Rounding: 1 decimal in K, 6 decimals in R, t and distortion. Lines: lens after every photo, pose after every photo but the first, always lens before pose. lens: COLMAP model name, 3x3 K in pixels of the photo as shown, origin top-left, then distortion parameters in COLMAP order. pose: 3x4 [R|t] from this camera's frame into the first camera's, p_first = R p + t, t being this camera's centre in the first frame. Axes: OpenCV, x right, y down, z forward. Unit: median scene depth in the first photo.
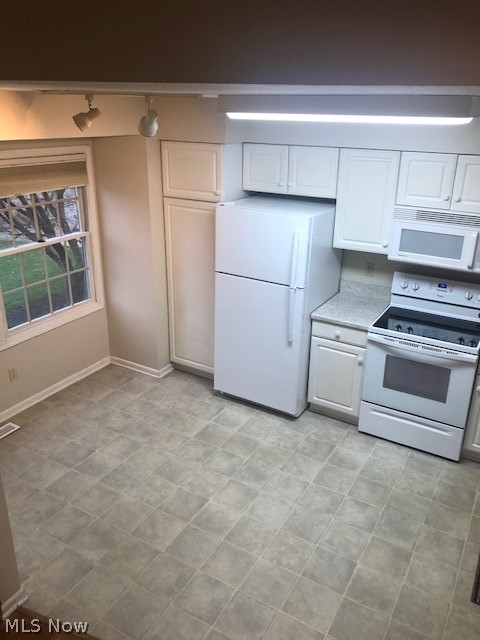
lens RADIAL K [[514.9, 0, 240.0], [0, 514.9, 320.0], [0, 0, 1]] dist [-0.004788, -0.008883]
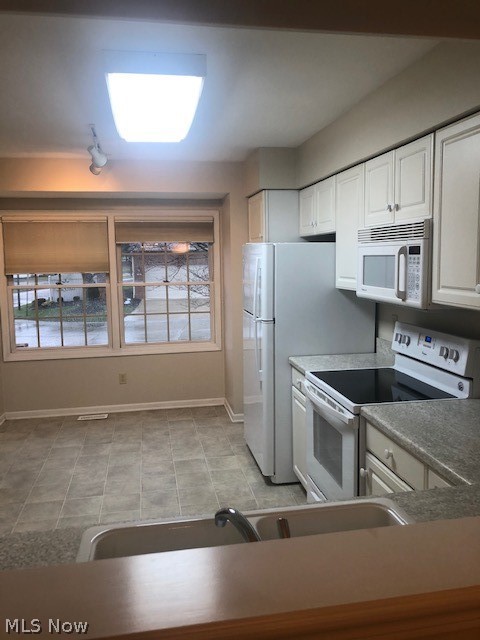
lens RADIAL K [[523.9, 0, 240.0], [0, 523.9, 320.0], [0, 0, 1]] dist [0.001414, 0.001222]
pose [[0.636580, 0.063898, -0.768559, 0.812932], [-0.260119, 0.955955, -0.135973, 0.073572], [0.726019, 0.286474, 0.625163, 0.392642]]
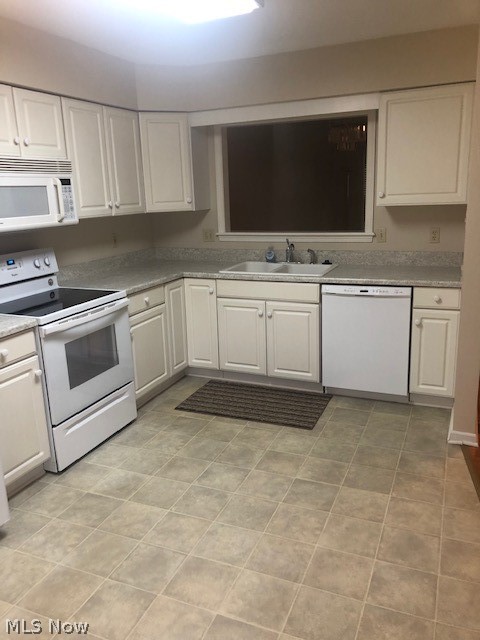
lens RADIAL K [[514.9, 0, 240.0], [0, 514.9, 320.0], [0, 0, 1]] dist [-0.004788, -0.008883]
pose [[-0.121004, -0.257111, 0.958776, -0.467779], [0.405180, 0.868955, 0.284160, -0.075169], [-0.906194, 0.422862, -0.000971, 0.753432]]
